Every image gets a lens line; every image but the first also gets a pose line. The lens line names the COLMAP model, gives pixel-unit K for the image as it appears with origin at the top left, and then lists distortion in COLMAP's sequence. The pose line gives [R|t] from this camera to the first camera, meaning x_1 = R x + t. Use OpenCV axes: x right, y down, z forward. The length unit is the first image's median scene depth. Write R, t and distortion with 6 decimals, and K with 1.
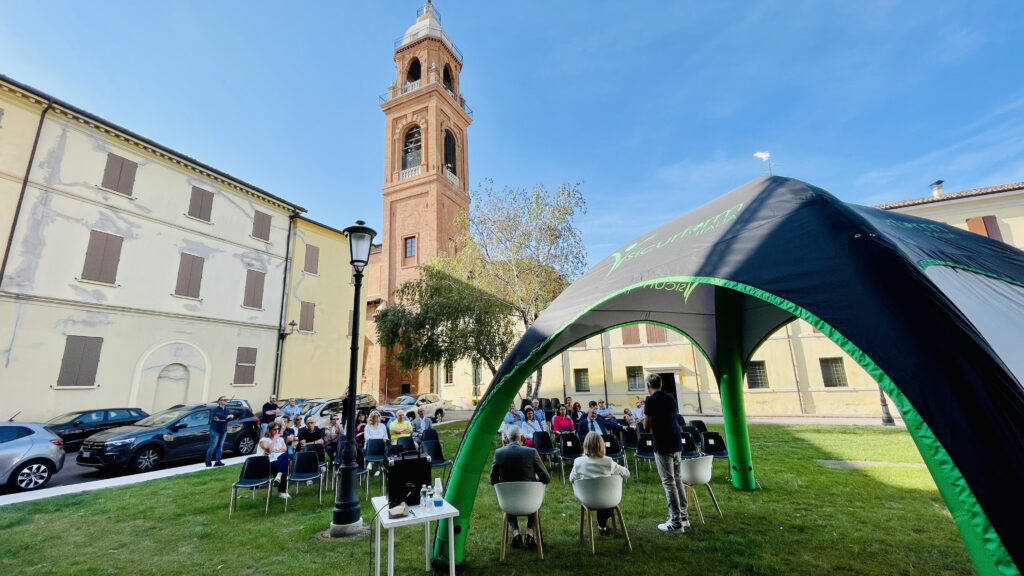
lens RADIAL K [[420.3, 0, 512.0], [0, 420.3, 284.2], [0, 0, 1]] dist [-0.004171, -0.000562]
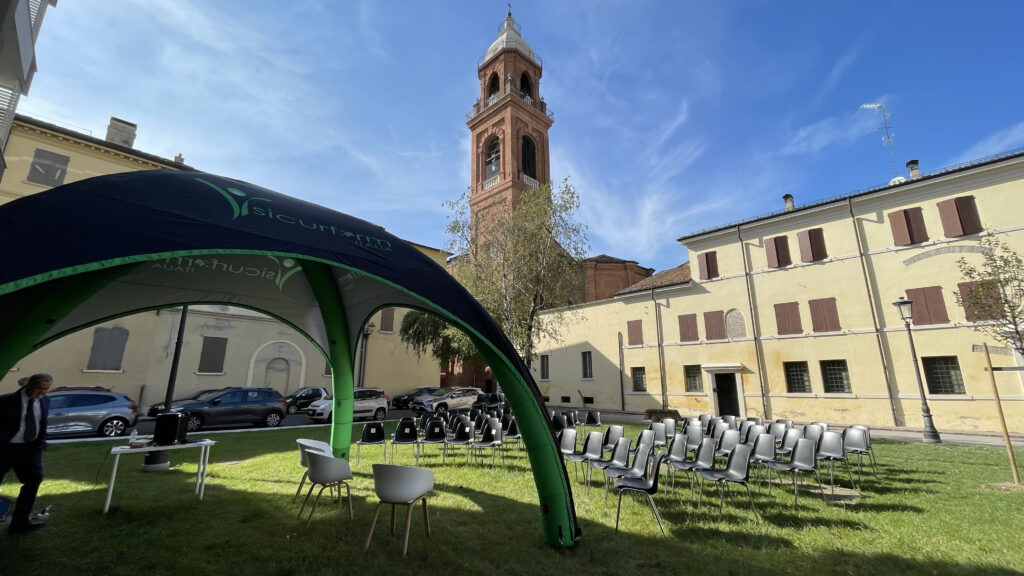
lens RADIAL K [[420.3, 0, 520.9], [0, 420.3, 288.9], [0, 0, 1]] dist [-0.004171, -0.000562]
pose [[0.945476, -0.045472, -0.322502, 0.164133], [0.049352, 0.998774, 0.003858, 0.004735], [0.321931, -0.019564, 0.946561, 0.009993]]
